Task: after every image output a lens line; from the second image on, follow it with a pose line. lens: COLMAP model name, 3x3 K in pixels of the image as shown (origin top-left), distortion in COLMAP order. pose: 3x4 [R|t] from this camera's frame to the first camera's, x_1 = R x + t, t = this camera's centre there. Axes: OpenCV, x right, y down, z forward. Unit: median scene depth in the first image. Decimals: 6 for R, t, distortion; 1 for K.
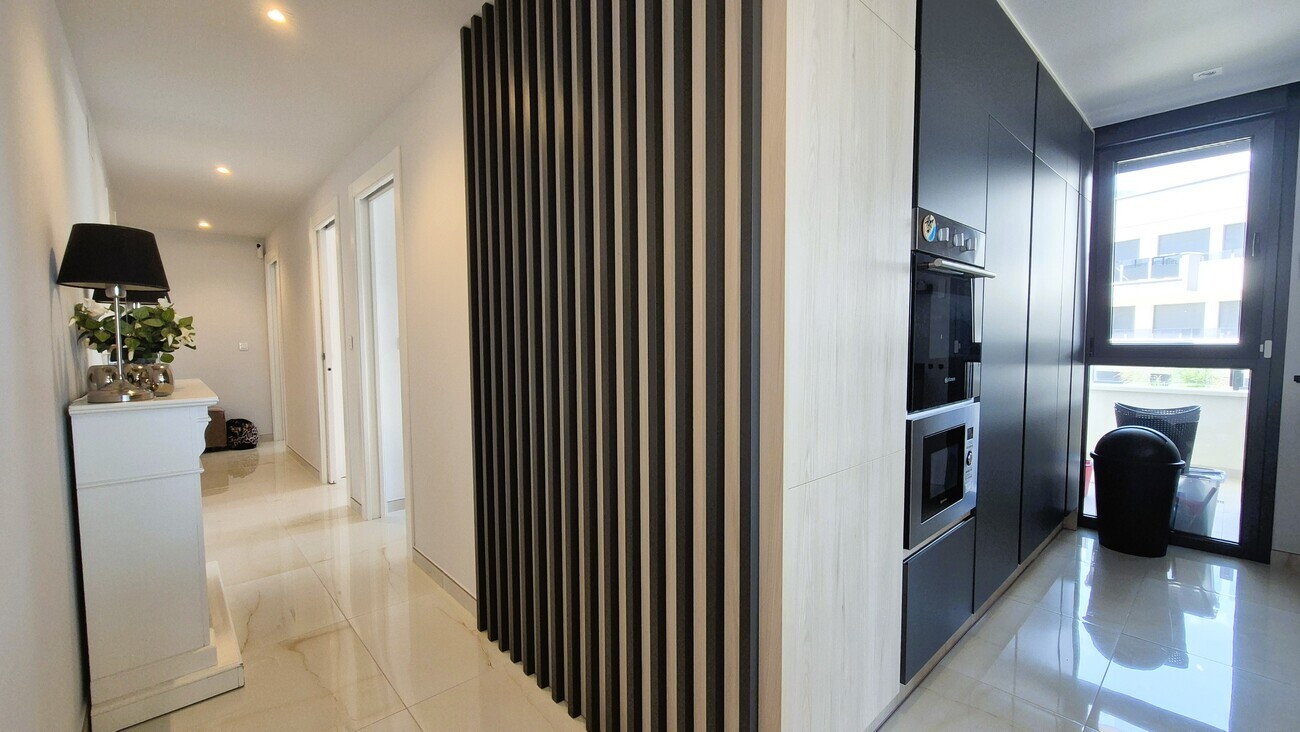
lens RADIAL K [[537.8, 0, 642.6], [0, 537.8, 363.1], [0, 0, 1]] dist [-0.001894, 0.000749]
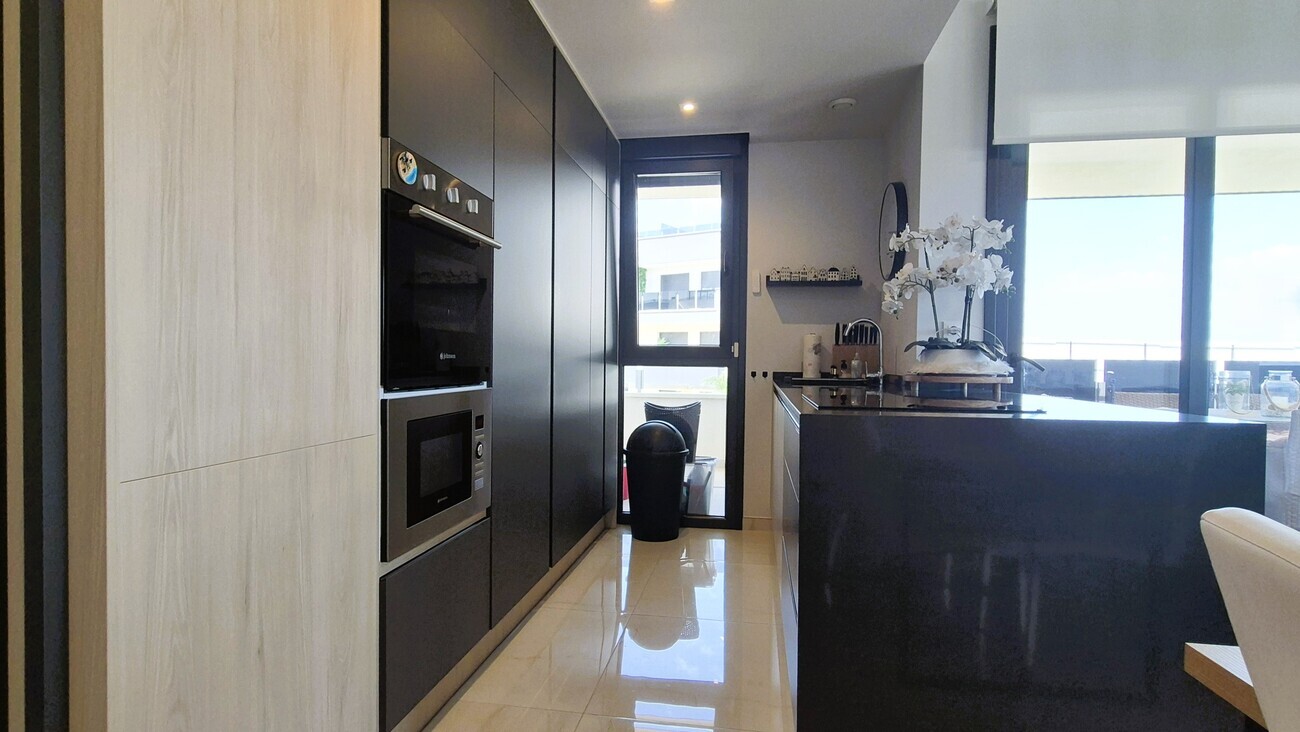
lens RADIAL K [[631.3, 0, 657.1], [0, 631.3, 370.8], [0, 0, 1]] dist [-0.003782, -0.000612]
pose [[0.784249, 0.007322, 0.620403, 0.132396], [0.017523, 0.999270, -0.033944, 0.059907], [-0.620198, 0.037492, 0.783548, 0.000640]]
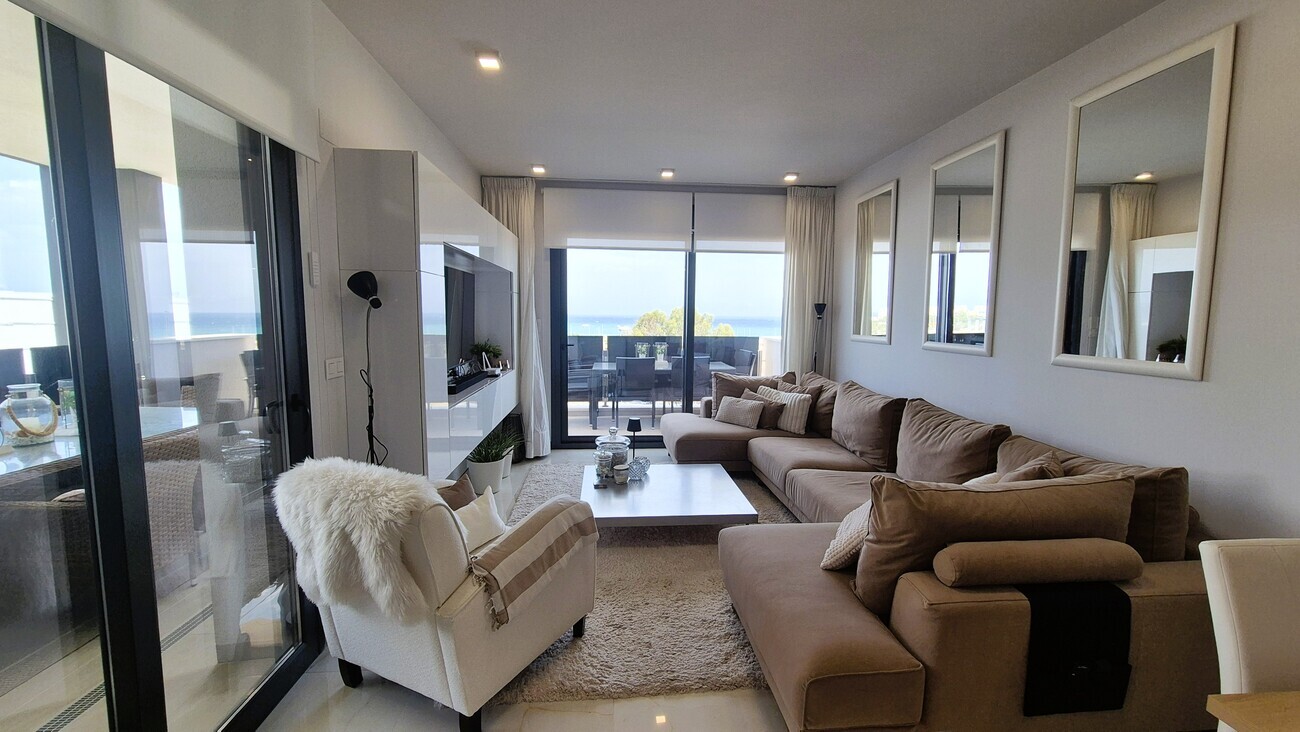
lens RADIAL K [[537.8, 0, 650.6], [0, 537.8, 369.9], [0, 0, 1]] dist [-0.001894, 0.000749]
pose [[-0.796320, -0.067178, 0.601134, 0.656145], [0.028106, 0.988631, 0.147714, -0.087021], [-0.604222, 0.134523, -0.785378, 0.292161]]
